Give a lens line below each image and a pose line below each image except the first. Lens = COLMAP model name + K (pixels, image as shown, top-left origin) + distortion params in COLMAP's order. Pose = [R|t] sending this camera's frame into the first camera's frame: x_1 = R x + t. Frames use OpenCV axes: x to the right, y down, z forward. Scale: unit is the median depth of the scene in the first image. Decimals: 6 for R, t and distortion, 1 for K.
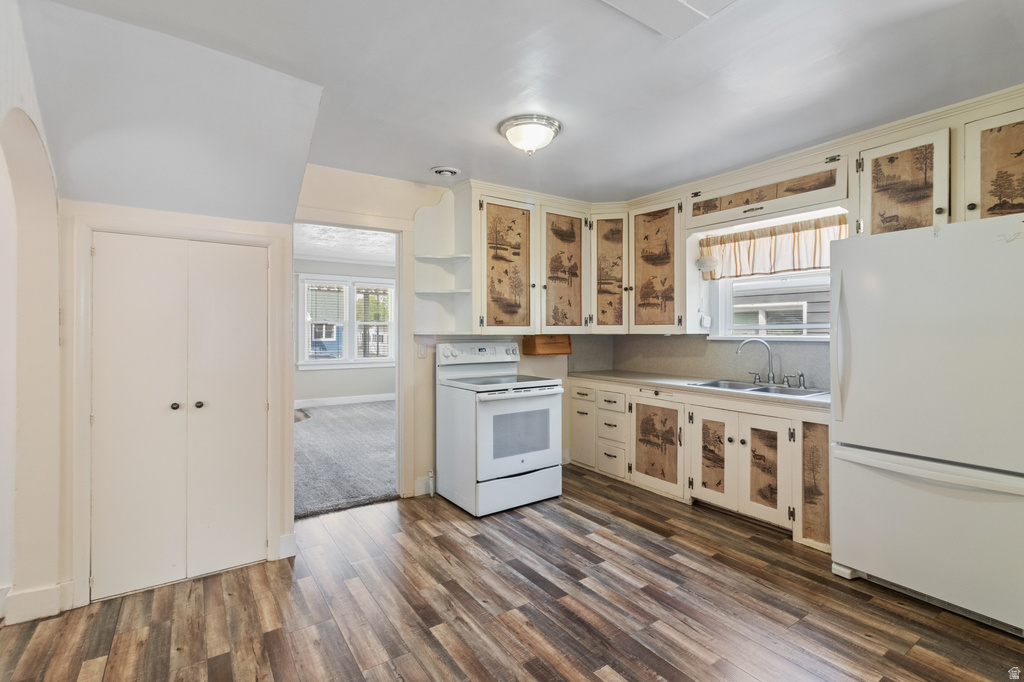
lens RADIAL K [[471.6, 0, 531.6], [0, 471.6, 327.9], [0, 0, 1]] dist [-0.001395, -0.001015]
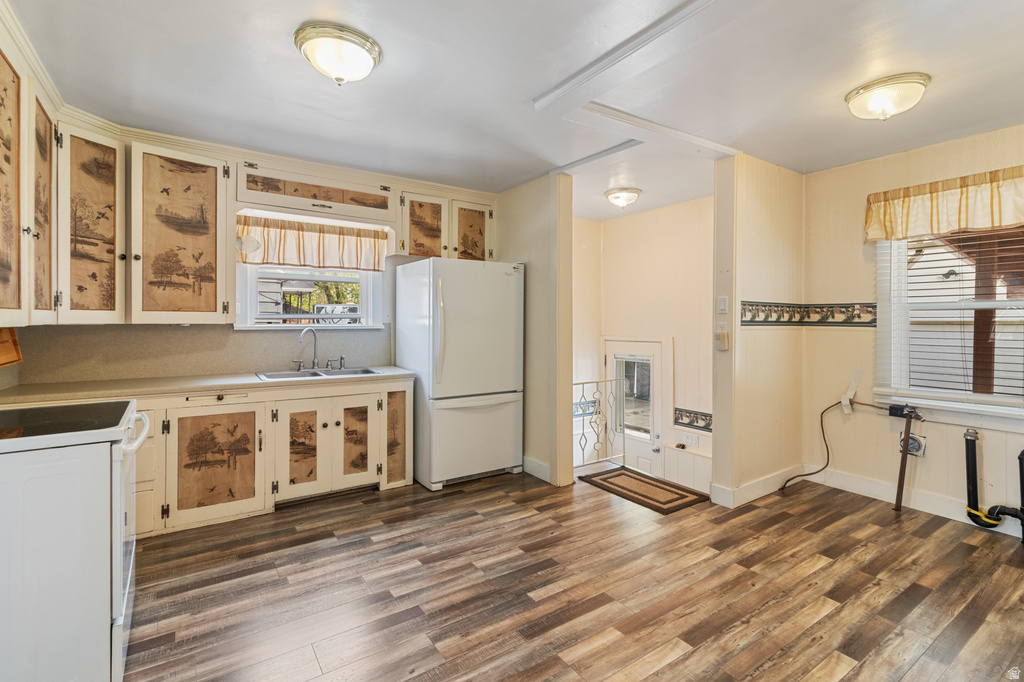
lens RADIAL K [[471.6, 0, 500.7], [0, 471.6, 321.7], [0, 0, 1]] dist [-0.001395, -0.001015]
pose [[0.038252, -0.000717, 0.999268, -0.607930], [-0.010894, 0.999940, 0.001134, 0.004558], [-0.999209, -0.010929, 0.038242, 0.586649]]
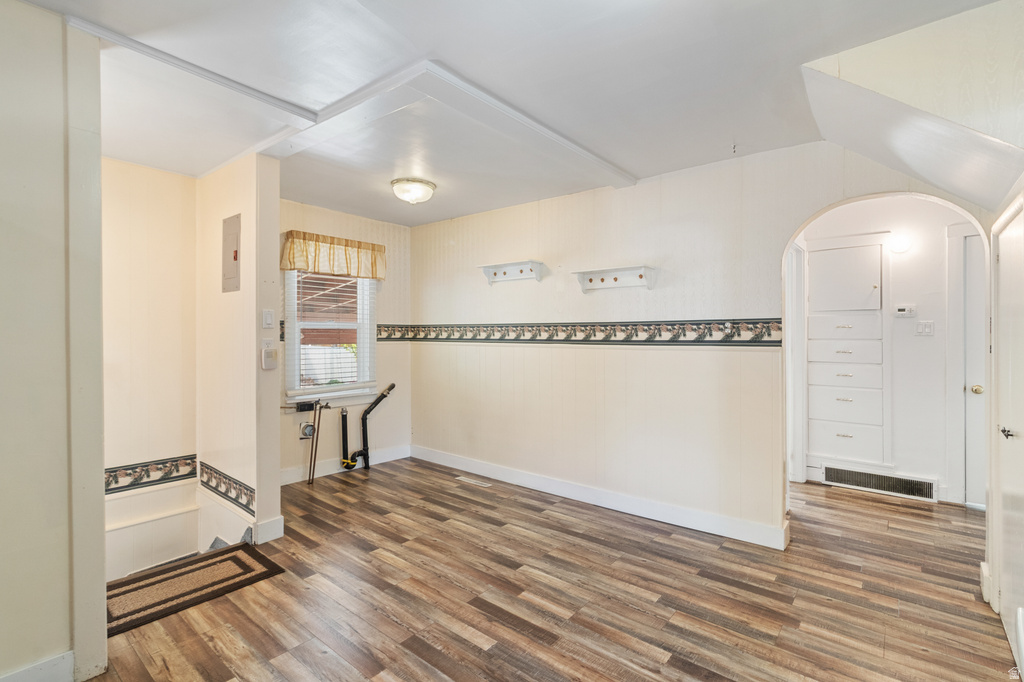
lens RADIAL K [[471.6, 0, 521.7], [0, 471.6, 340.0], [0, 0, 1]] dist [-0.001395, -0.001015]
pose [[-0.963775, 0.001209, -0.266713, 0.210198], [0.000042, 0.999990, 0.004382, -0.000163], [0.266716, 0.004212, -0.963766, 1.174098]]
